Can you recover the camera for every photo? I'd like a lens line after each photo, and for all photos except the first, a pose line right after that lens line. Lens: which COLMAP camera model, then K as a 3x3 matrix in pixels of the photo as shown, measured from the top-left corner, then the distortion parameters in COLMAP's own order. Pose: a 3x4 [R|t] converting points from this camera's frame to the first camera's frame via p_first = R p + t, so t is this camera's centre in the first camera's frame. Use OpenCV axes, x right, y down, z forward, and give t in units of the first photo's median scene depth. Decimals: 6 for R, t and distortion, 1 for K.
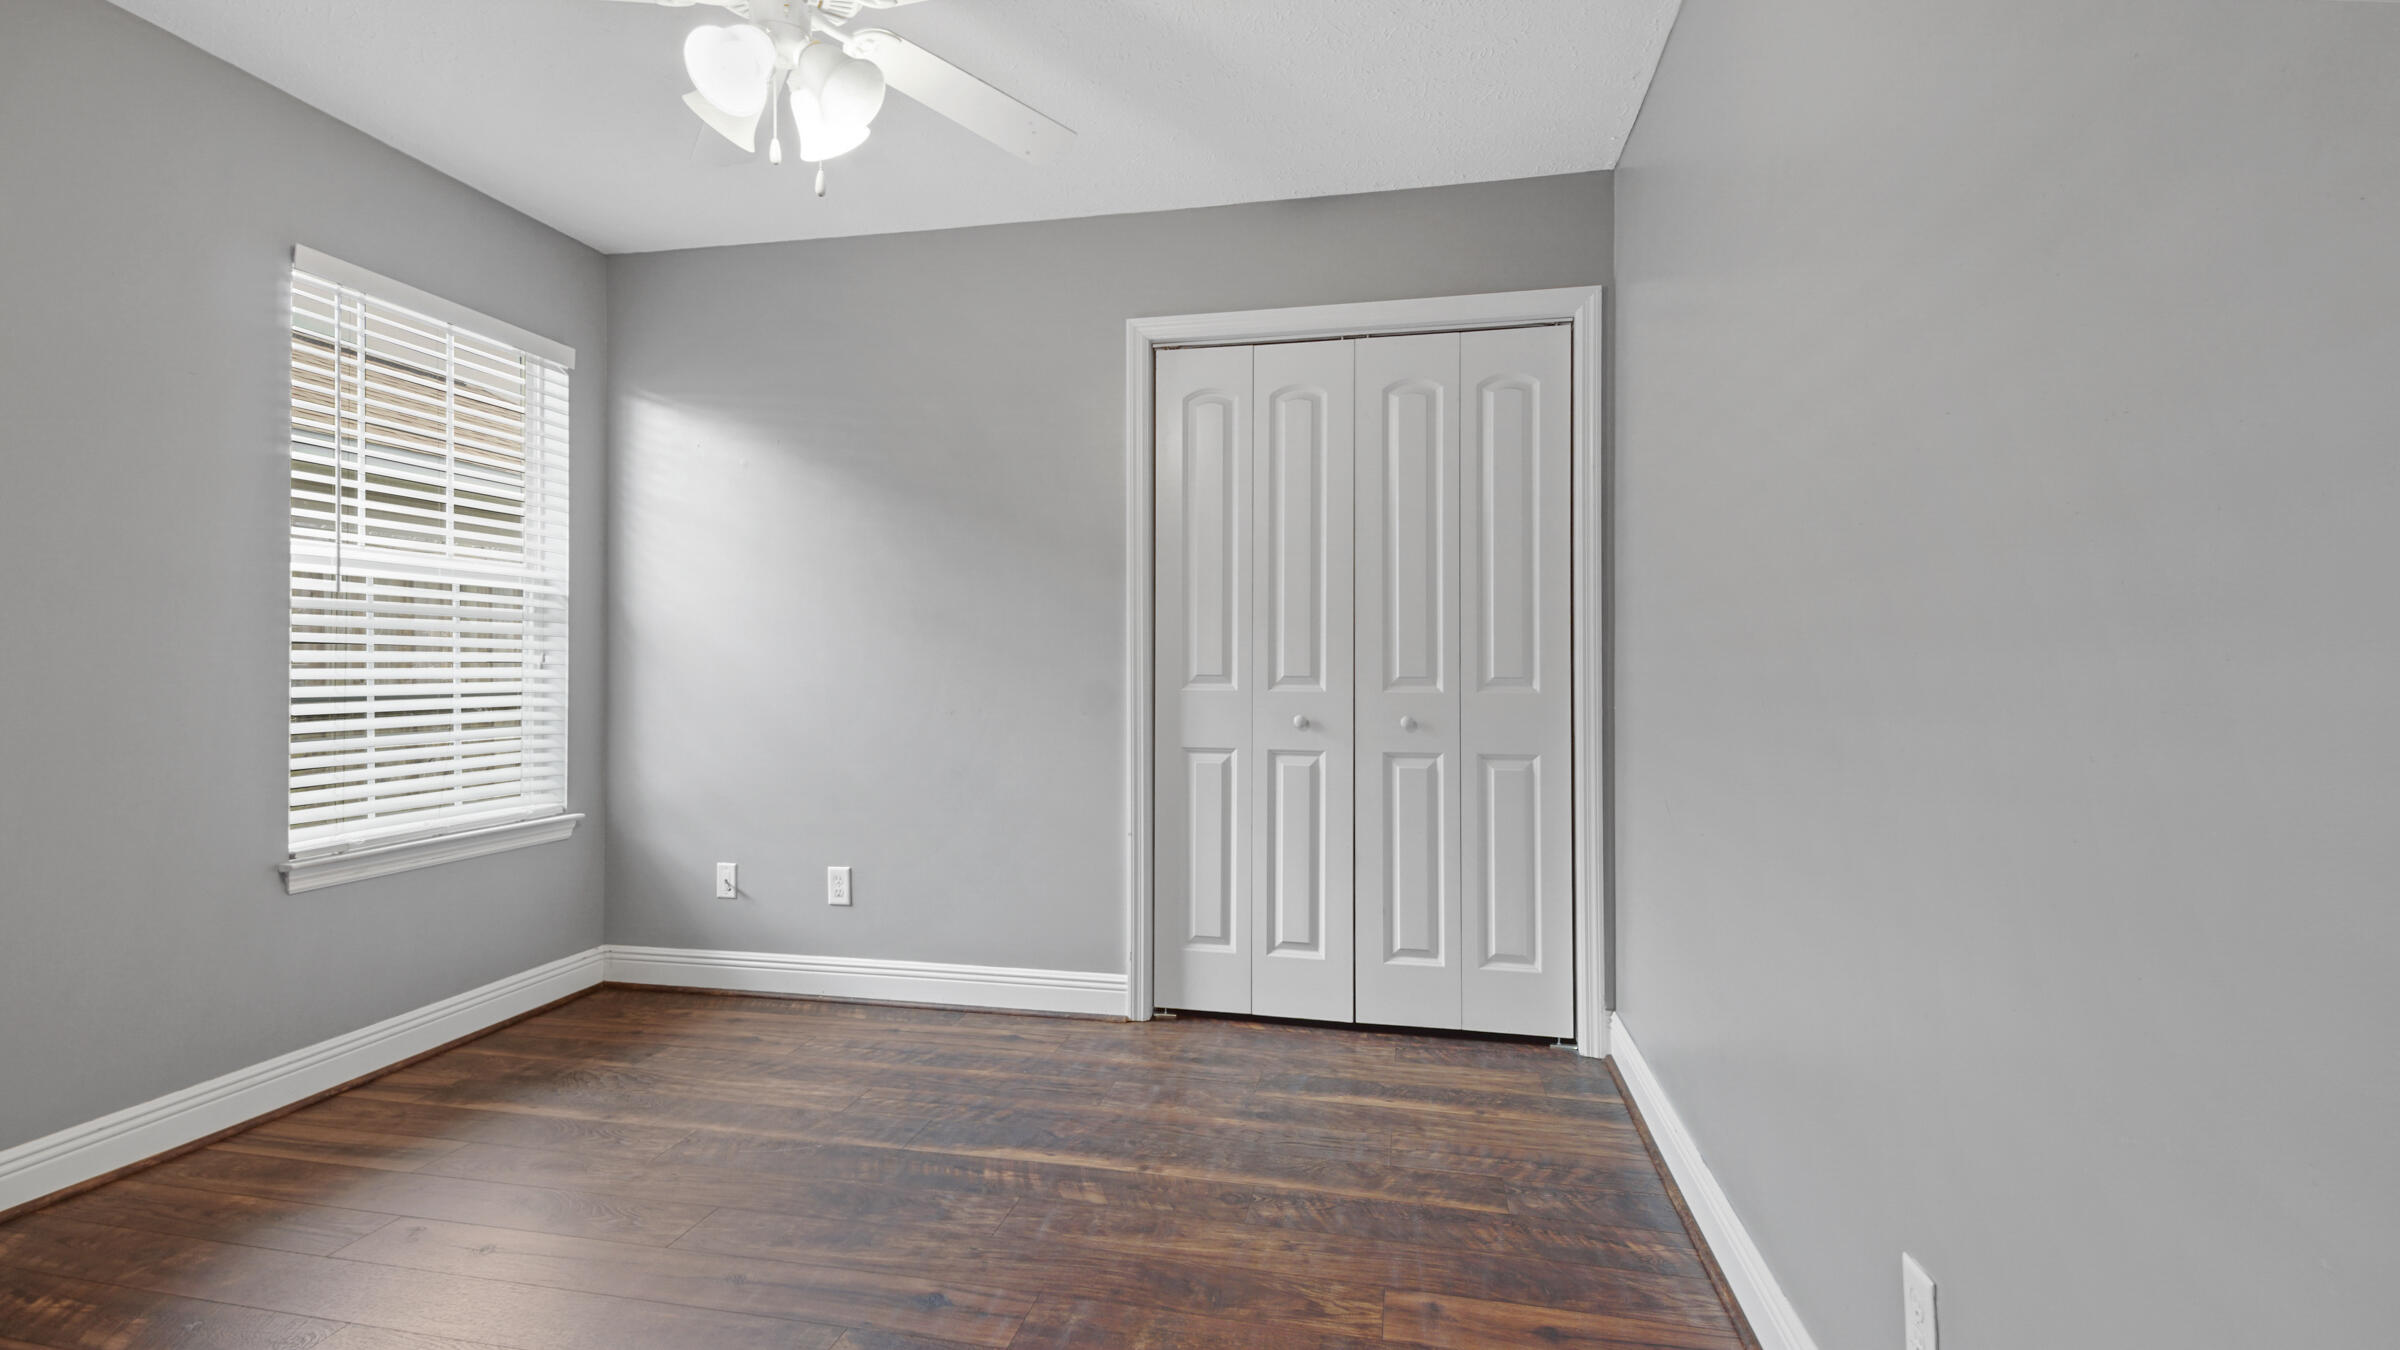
lens RADIAL K [[1062.5, 0, 1184.7], [0, 1062.5, 656.6], [0, 0, 1]] dist [0.041420, -0.028791]
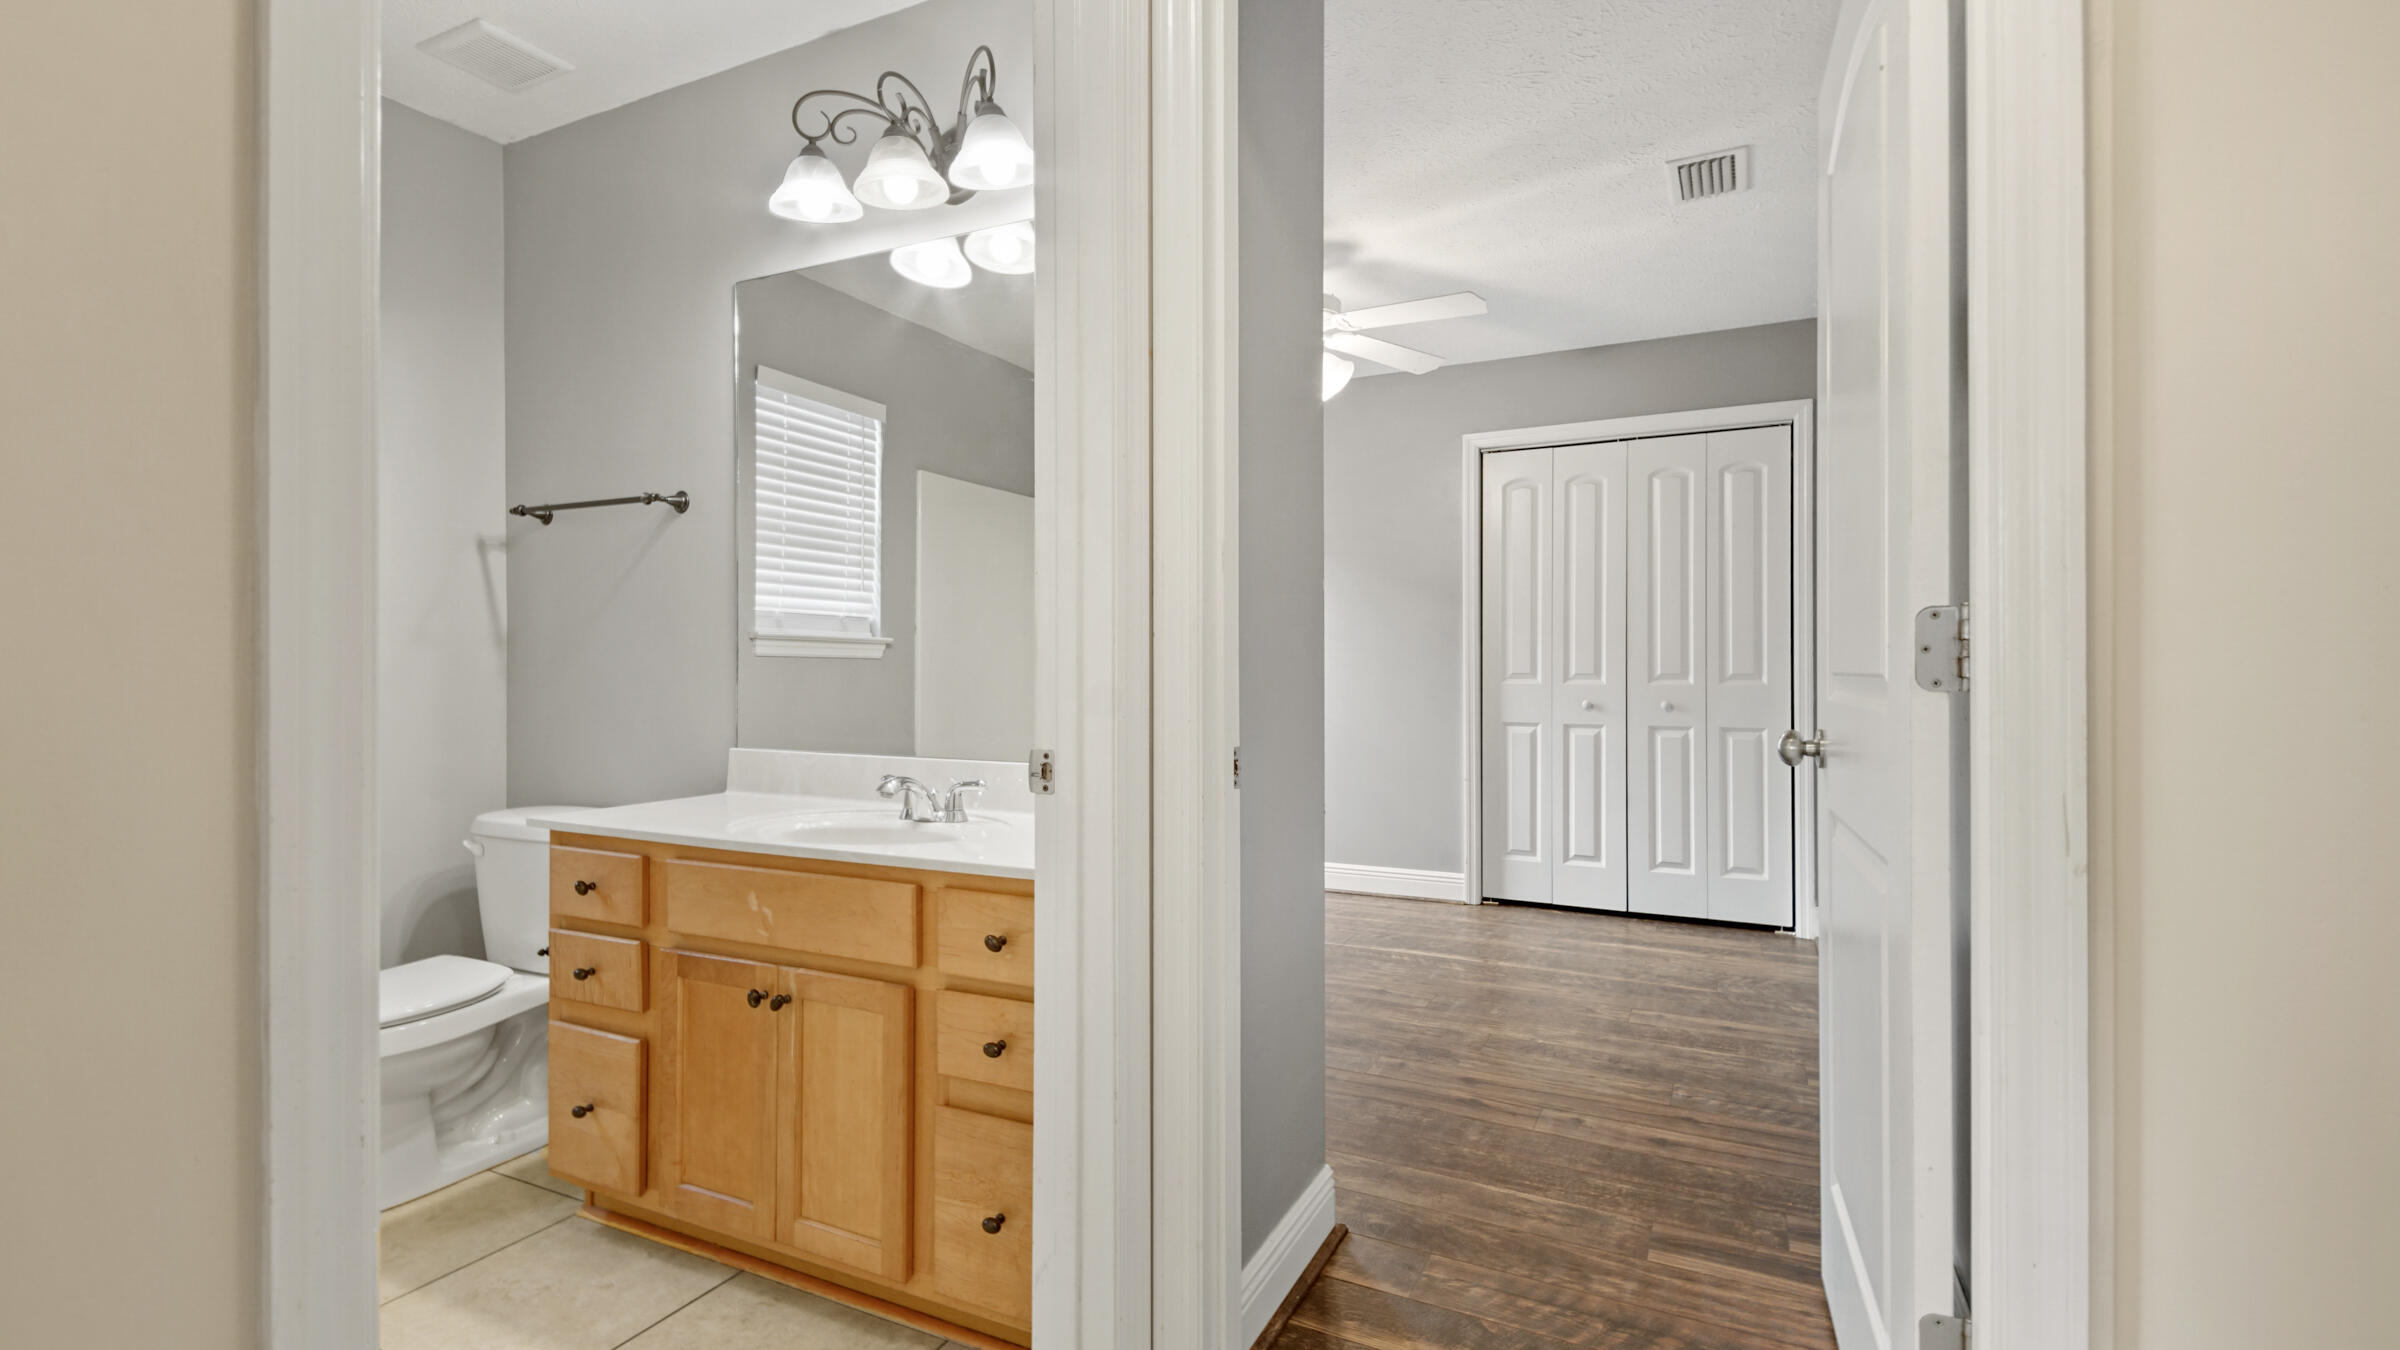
lens RADIAL K [[1056.3, 0, 1200.0], [0, 1056.3, 675.0], [0, 0, 1]] dist [0.046902, 0.000000]
pose [[0.967705, -0.002016, -0.252078, -0.038577], [0.005857, 0.999878, 0.014488, -0.004040], [0.252018, -0.015497, 0.967599, -0.558195]]
